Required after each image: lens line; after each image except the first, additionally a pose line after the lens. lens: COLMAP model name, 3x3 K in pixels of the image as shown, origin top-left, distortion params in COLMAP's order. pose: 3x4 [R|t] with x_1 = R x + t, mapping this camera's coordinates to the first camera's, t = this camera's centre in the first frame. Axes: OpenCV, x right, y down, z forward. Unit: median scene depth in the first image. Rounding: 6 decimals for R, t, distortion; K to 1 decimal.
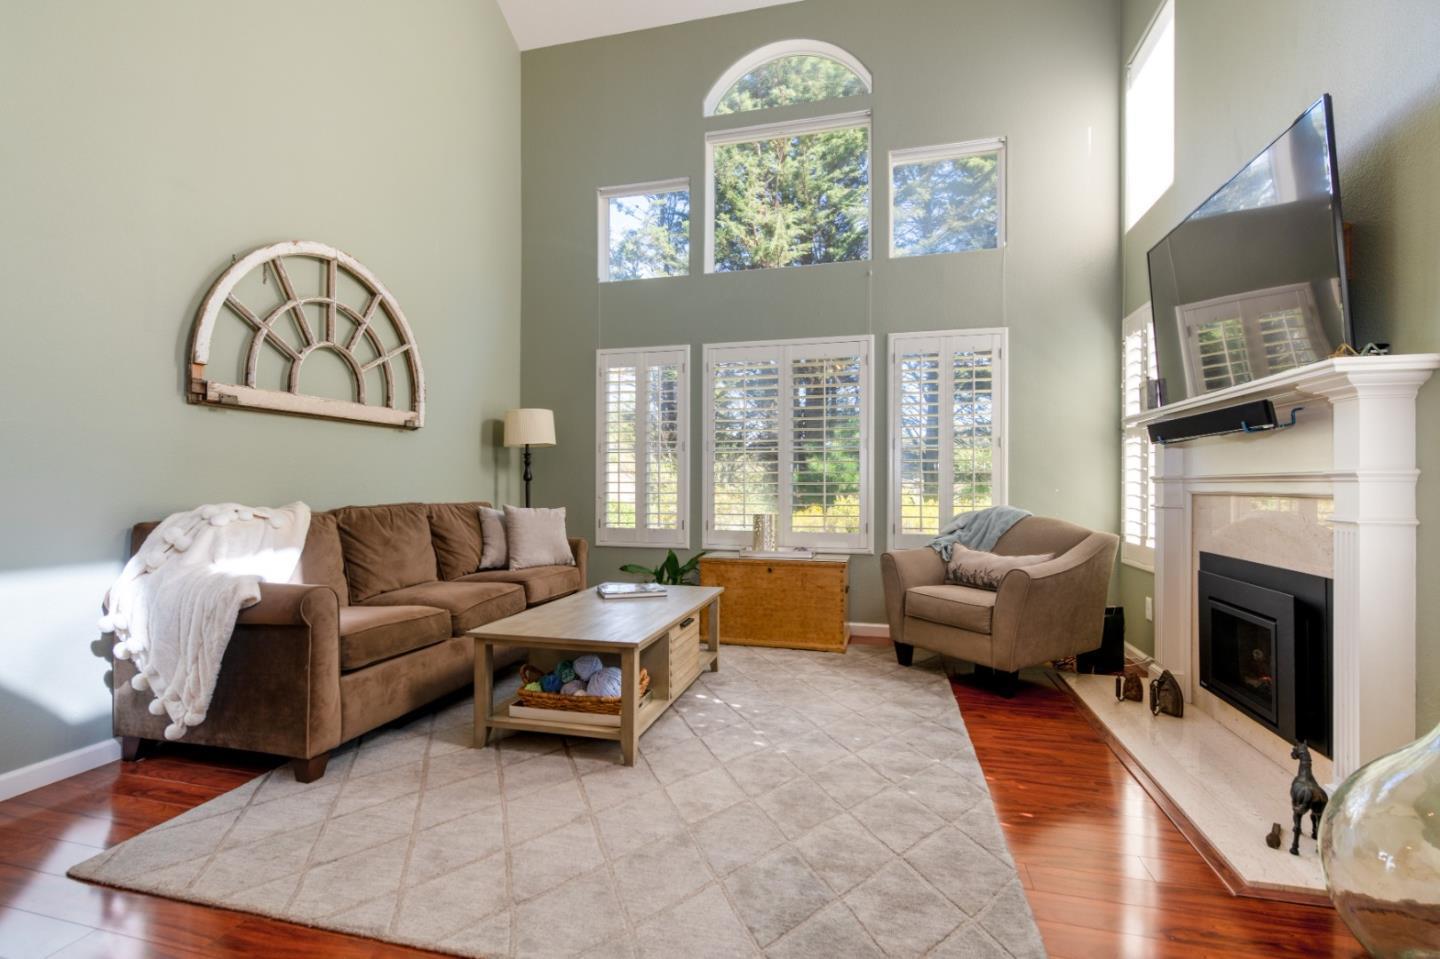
lens RADIAL K [[662.0, 0, 718.5], [0, 662.0, 480.1], [0, 0, 1]] dist [0.006089, -0.000589]
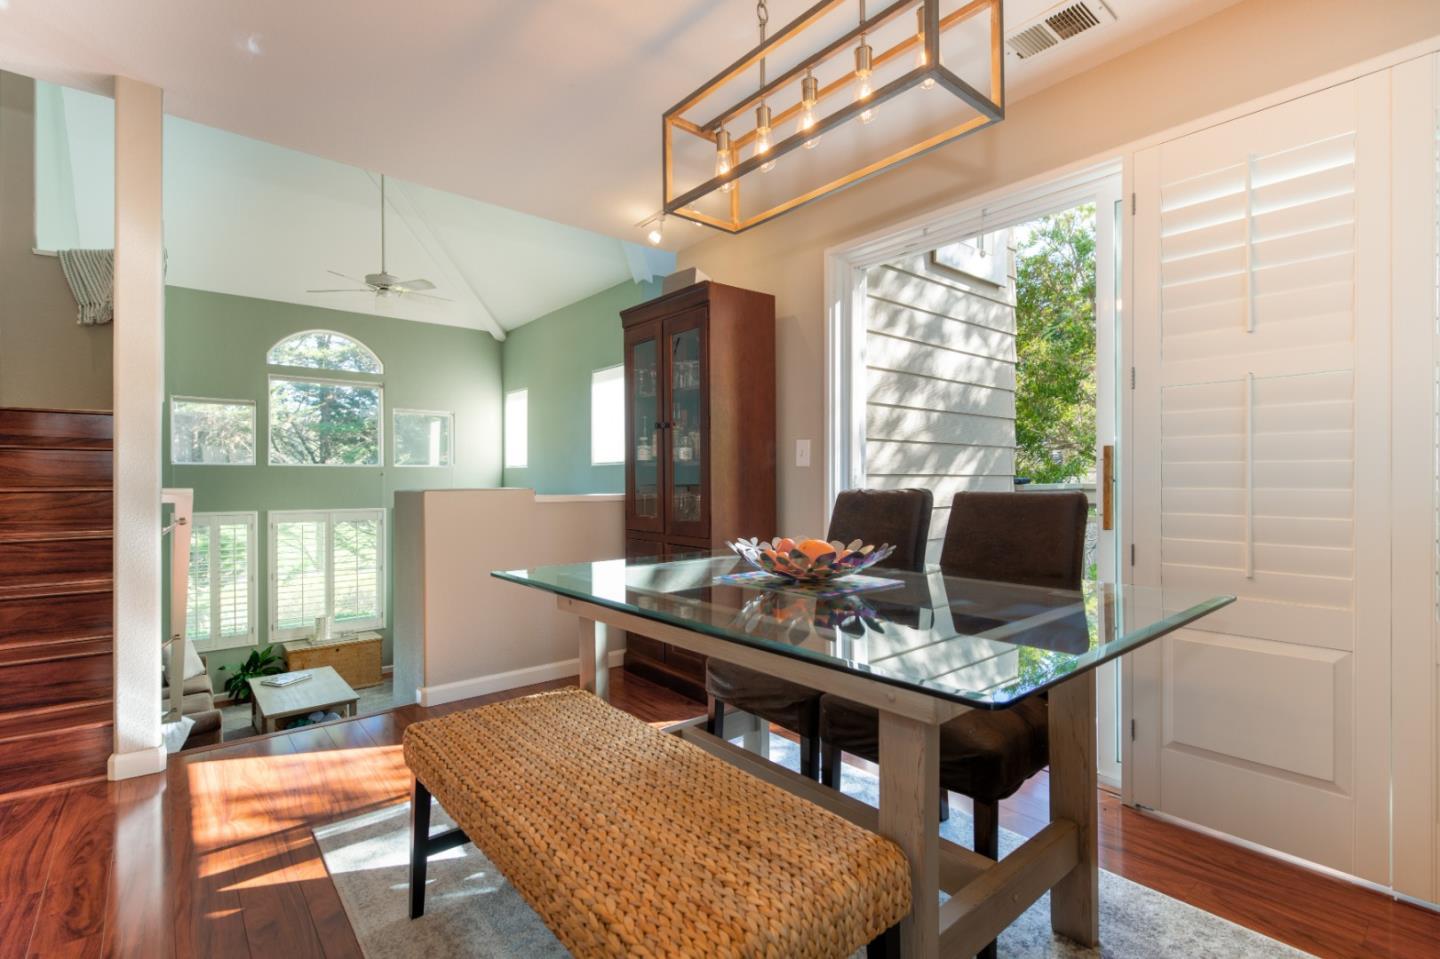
lens RADIAL K [[662.0, 0, 718.1], [0, 662.0, 483.2], [0, 0, 1]] dist [0.006089, -0.000589]
pose [[0.579644, -0.005490, 0.814851, -0.863006], [-0.003001, 0.999956, 0.008871, -0.366686], [-0.814864, -0.007587, 0.579602, -0.957886]]
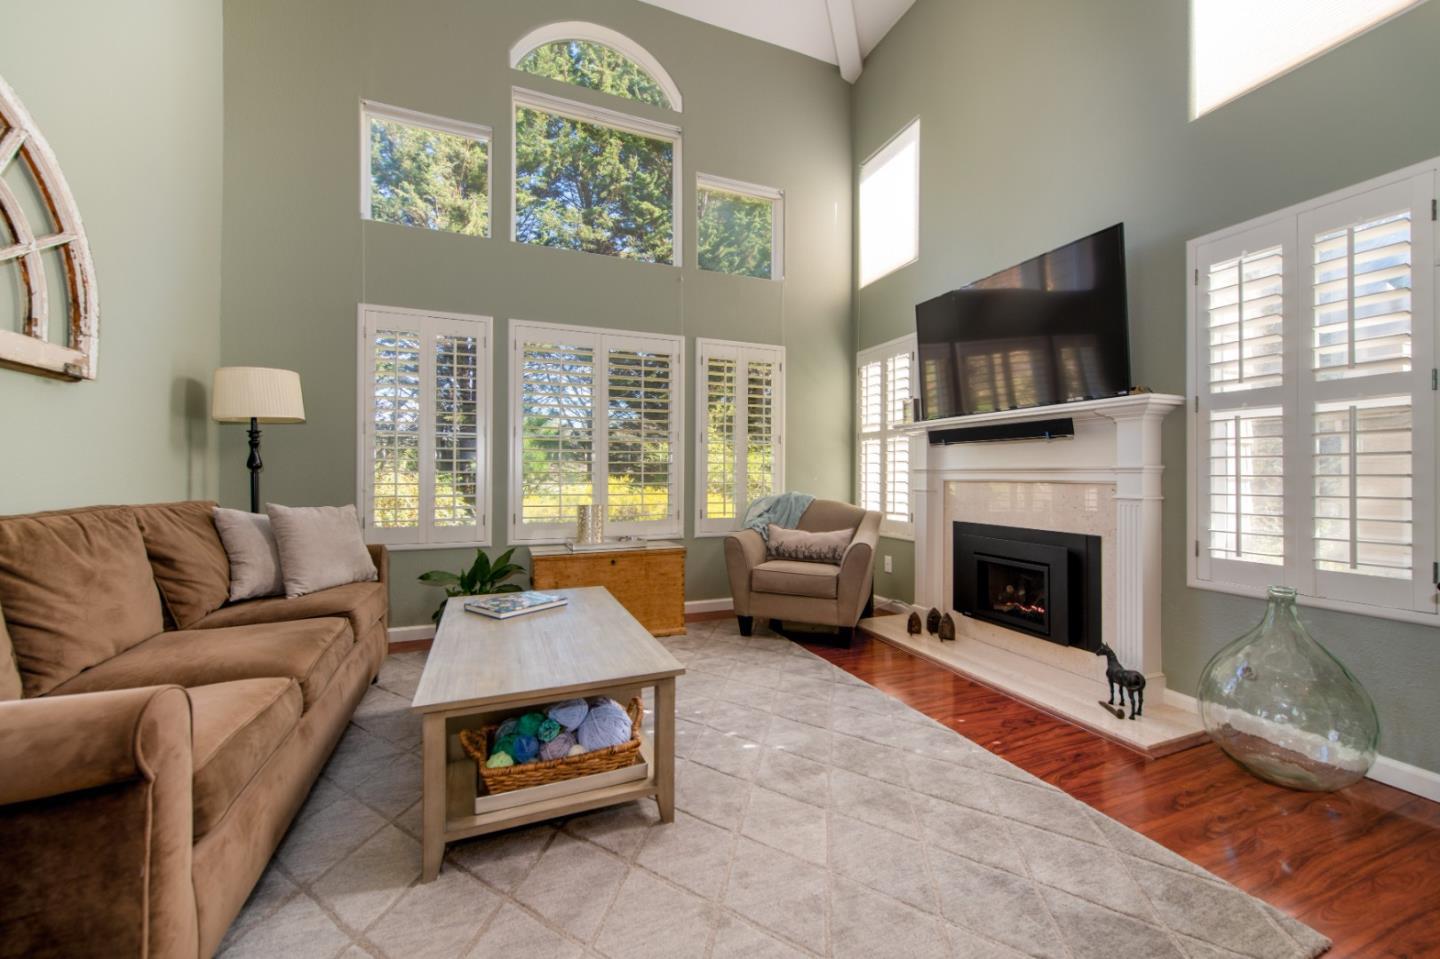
lens RADIAL K [[563.1, 0, 727.8], [0, 563.1, 472.2], [0, 0, 1]] dist [0.006528, -0.001180]
pose [[0.797114, 0.002437, 0.603824, -0.319156], [-0.005002, 0.999984, 0.002568, 0.000607], [-0.603808, -0.005067, 0.797113, 0.262605]]
